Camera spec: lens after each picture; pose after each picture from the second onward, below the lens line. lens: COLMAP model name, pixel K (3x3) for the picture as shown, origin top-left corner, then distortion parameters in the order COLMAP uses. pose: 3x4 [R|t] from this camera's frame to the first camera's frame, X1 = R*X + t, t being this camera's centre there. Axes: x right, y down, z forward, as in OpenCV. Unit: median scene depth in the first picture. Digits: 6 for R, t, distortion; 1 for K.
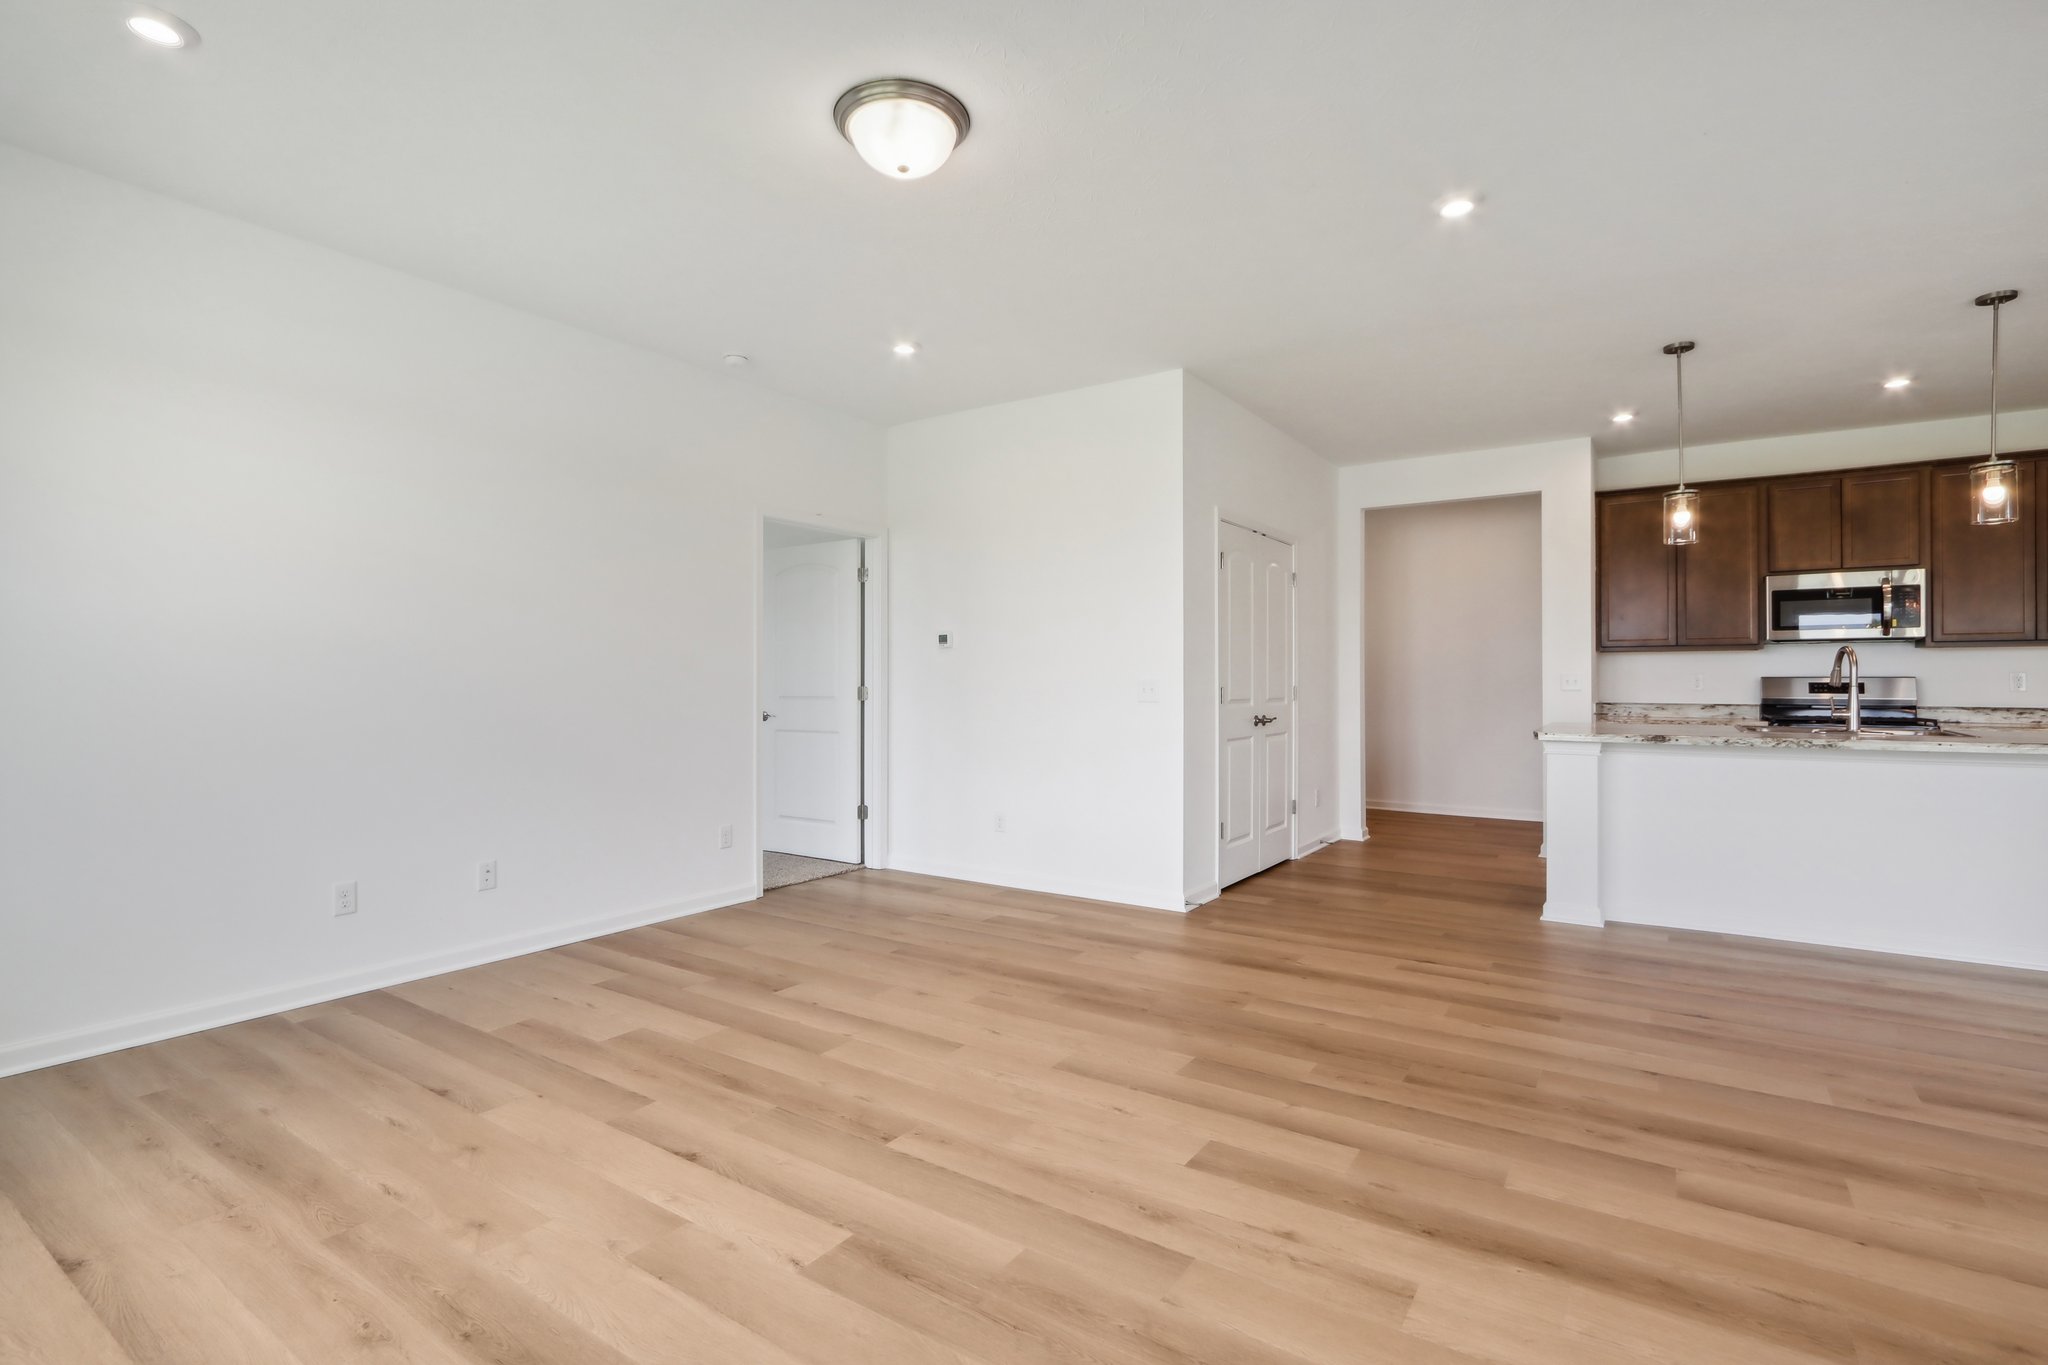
lens RADIAL K [[963.5, 0, 1026.7], [0, 963.5, 672.2], [0, 0, 1]] dist [-0.003218, 0.000172]
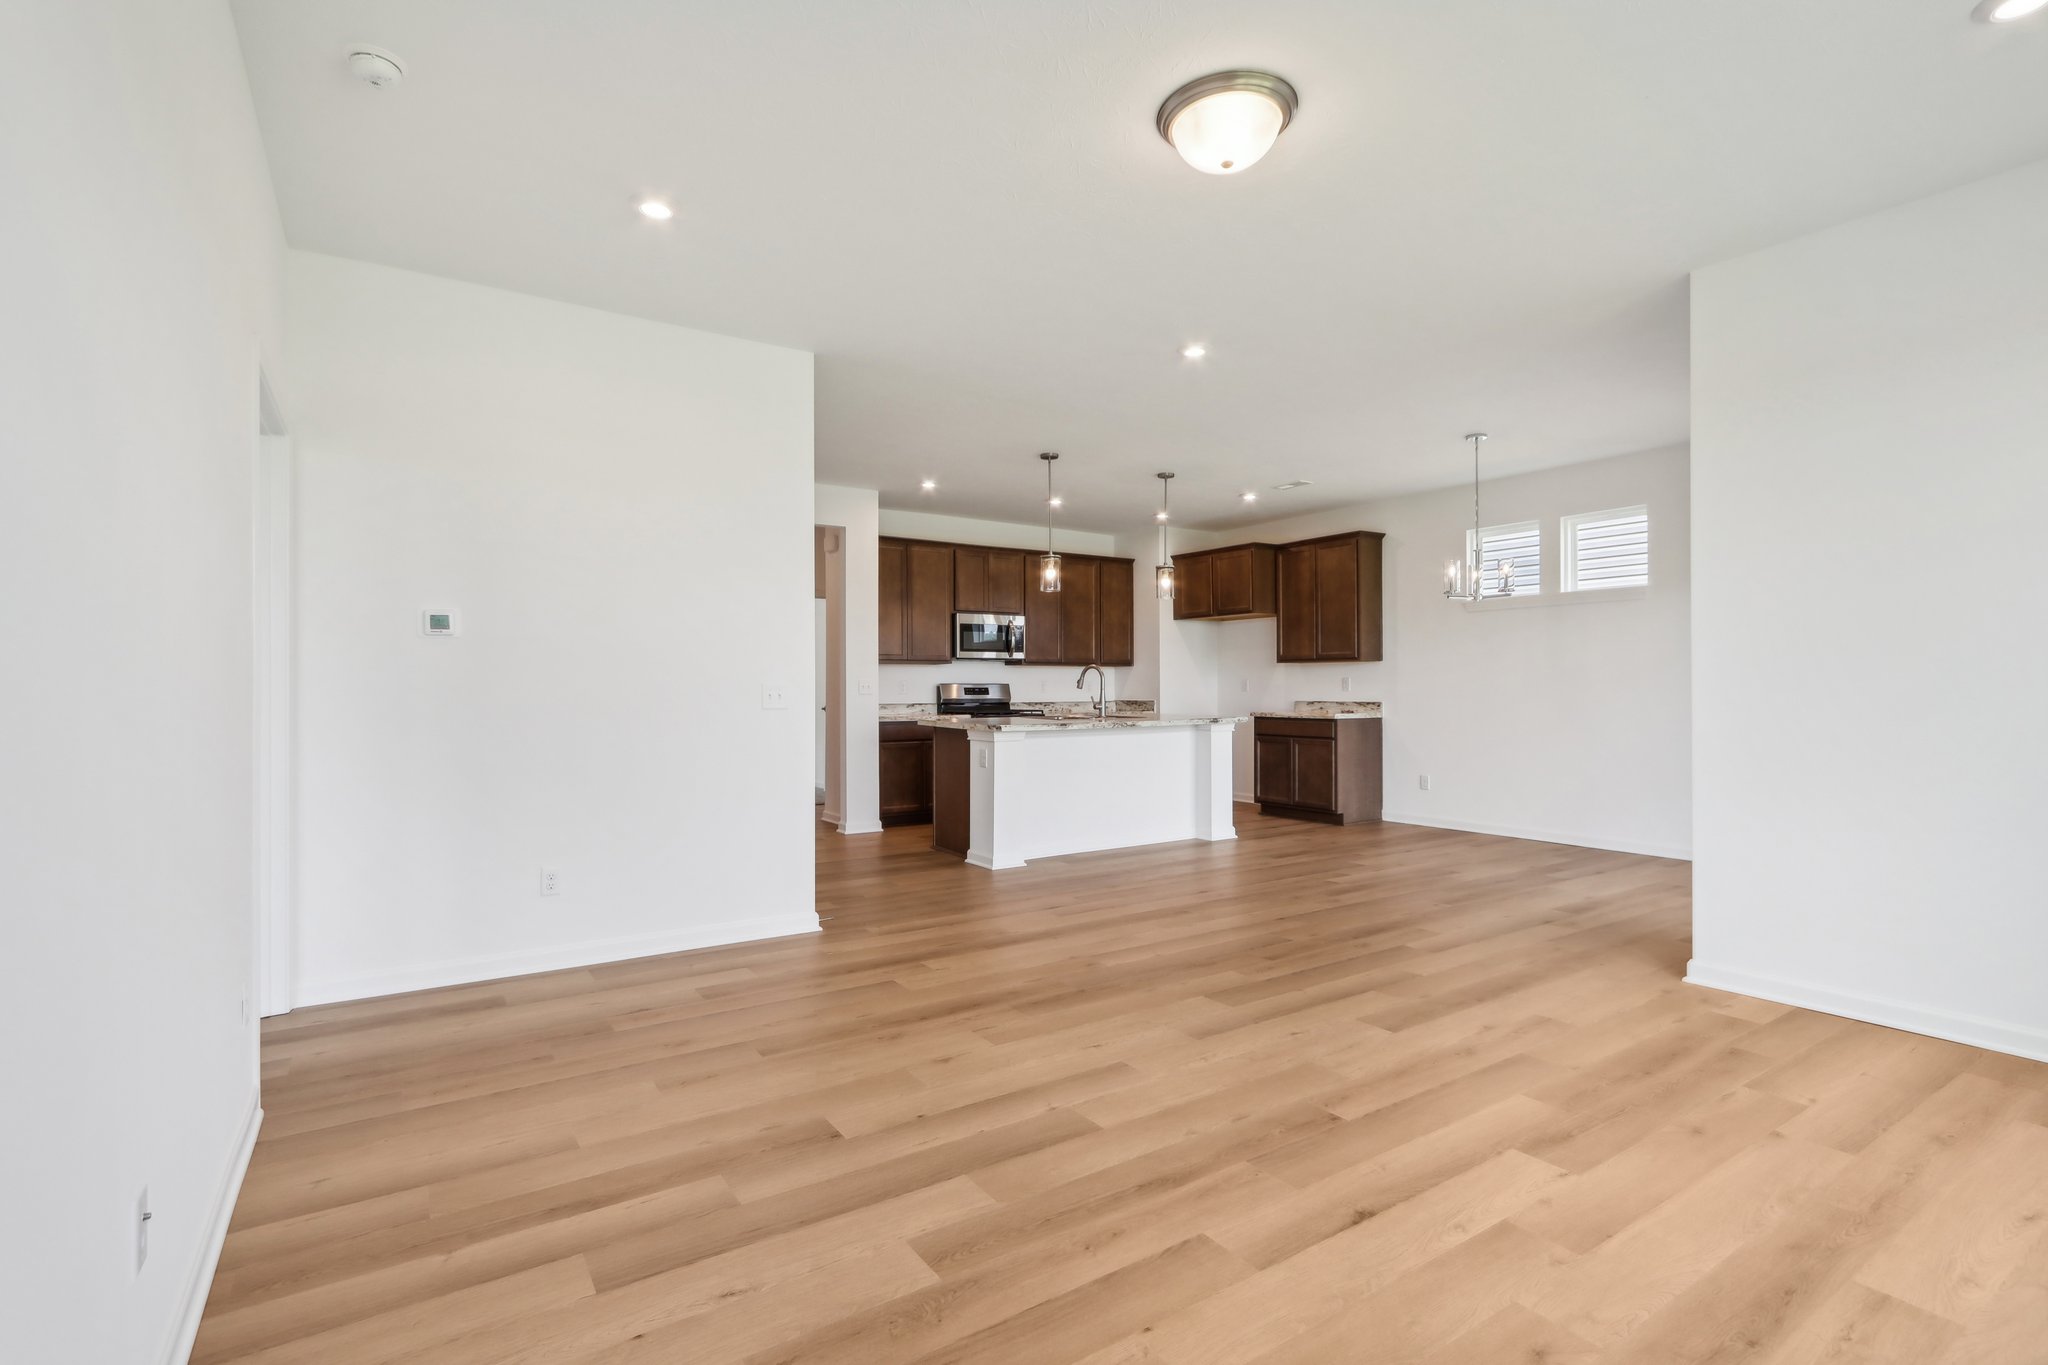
lens RADIAL K [[947.8, 0, 1014.5], [0, 947.8, 690.7], [0, 0, 1]] dist [0.001367, 0.000550]
pose [[0.386012, -0.004965, 0.922481, -0.761134], [-0.007116, 0.999940, 0.008360, 0.004960], [-0.922467, -0.009792, 0.385953, 0.568320]]
